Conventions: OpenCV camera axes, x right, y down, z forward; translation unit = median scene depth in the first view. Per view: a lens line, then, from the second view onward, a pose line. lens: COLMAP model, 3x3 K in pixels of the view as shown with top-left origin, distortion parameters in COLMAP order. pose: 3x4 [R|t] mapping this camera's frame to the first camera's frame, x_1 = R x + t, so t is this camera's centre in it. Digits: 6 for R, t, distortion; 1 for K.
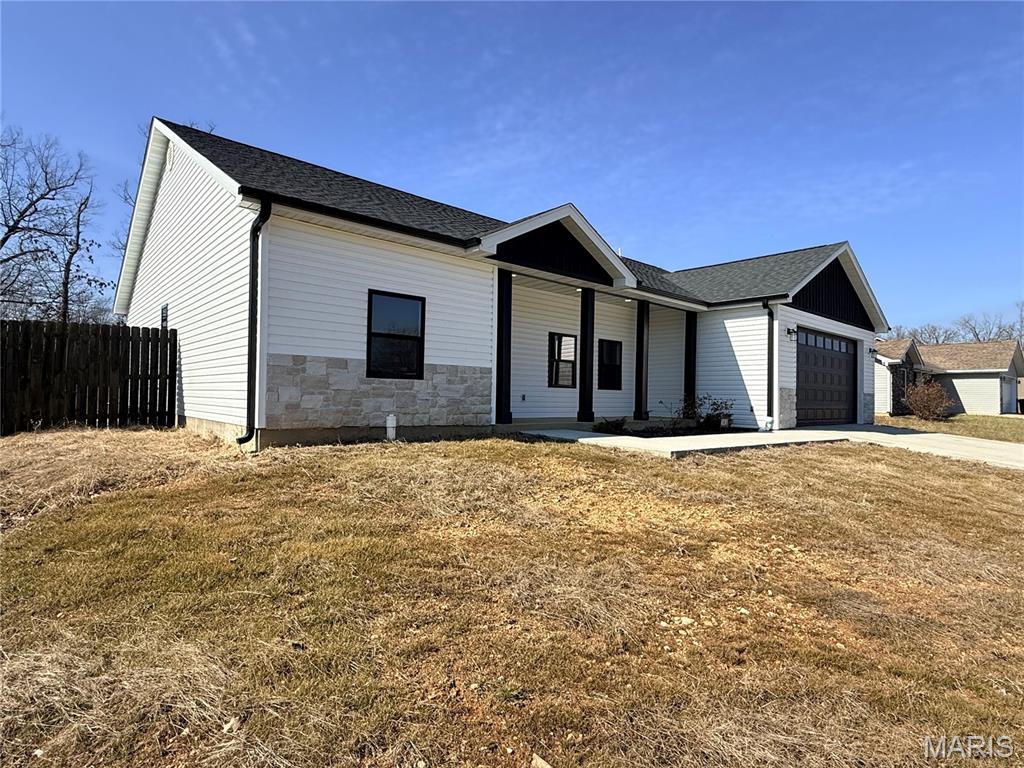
lens RADIAL K [[575.6, 0, 512.6], [0, 575.6, 381.0], [0, 0, 1]] dist [0.003189, 0.000529]
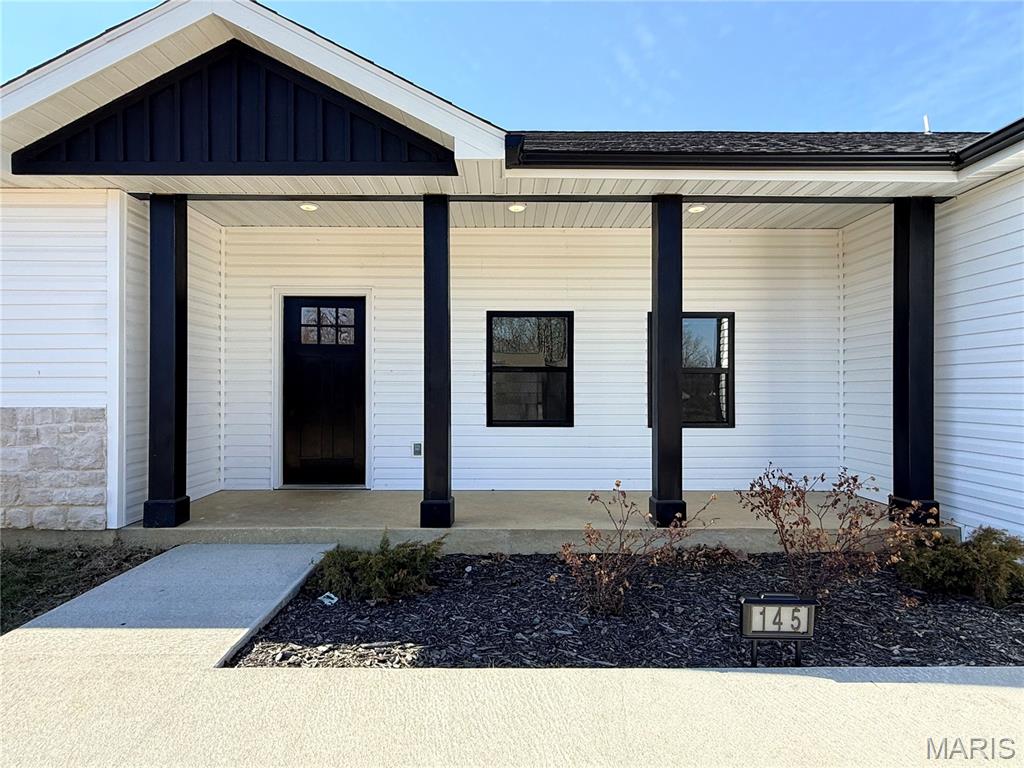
lens RADIAL K [[575.6, 0, 513.3], [0, 575.6, 386.9], [0, 0, 1]] dist [0.003189, 0.000529]
pose [[0.738860, -0.014951, -0.673694, 0.550089], [0.030698, 0.999463, 0.011486, -0.036940], [0.673160, -0.029168, 0.738922, 0.914331]]
